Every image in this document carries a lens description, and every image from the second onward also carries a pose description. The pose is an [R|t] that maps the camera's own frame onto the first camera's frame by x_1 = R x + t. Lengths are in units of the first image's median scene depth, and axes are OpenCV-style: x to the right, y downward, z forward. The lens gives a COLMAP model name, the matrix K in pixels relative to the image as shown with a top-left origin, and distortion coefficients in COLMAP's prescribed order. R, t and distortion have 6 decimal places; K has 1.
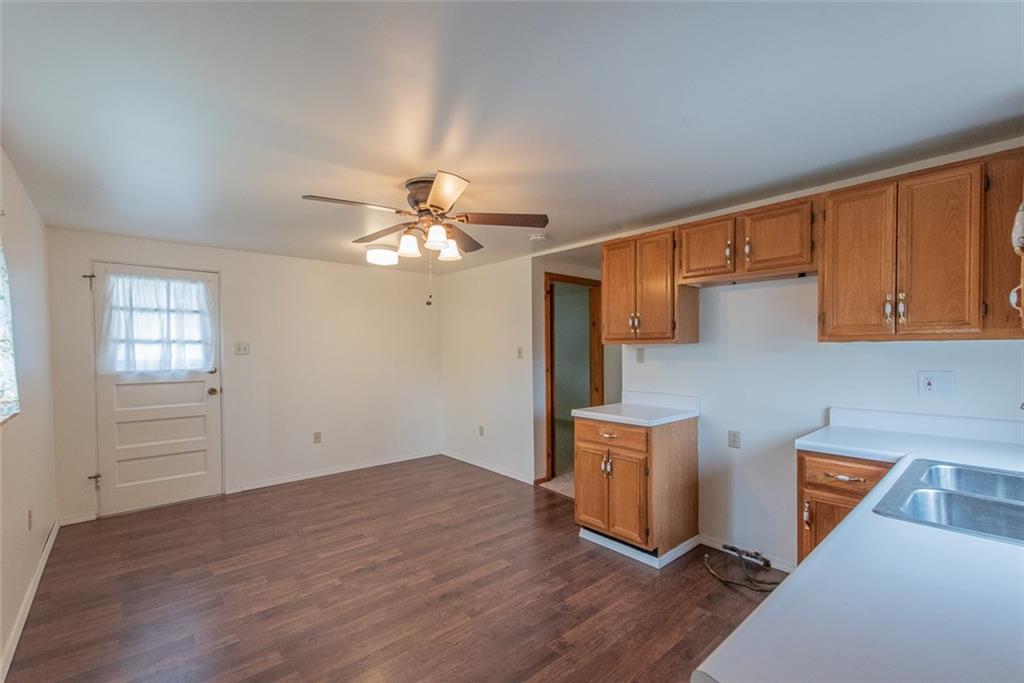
lens RADIAL K [[438.7, 0, 513.1], [0, 438.7, 355.7], [0, 0, 1]] dist [0.013761, -0.000013]
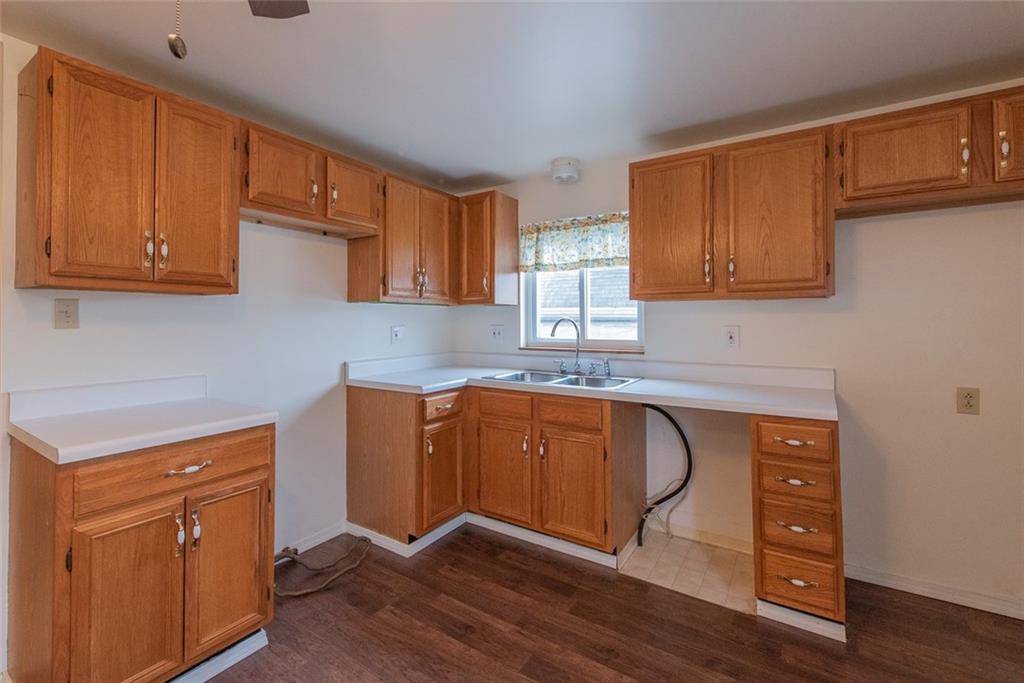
lens RADIAL K [[441.2, 0, 511.5], [0, 441.2, 310.7], [0, 0, 1]] dist [-0.000371, -0.000124]
pose [[-0.265717, 0.026520, 0.963686, -0.296796], [0.016242, 0.999603, -0.023030, 0.015021], [-0.963914, 0.009532, -0.266043, 0.620974]]
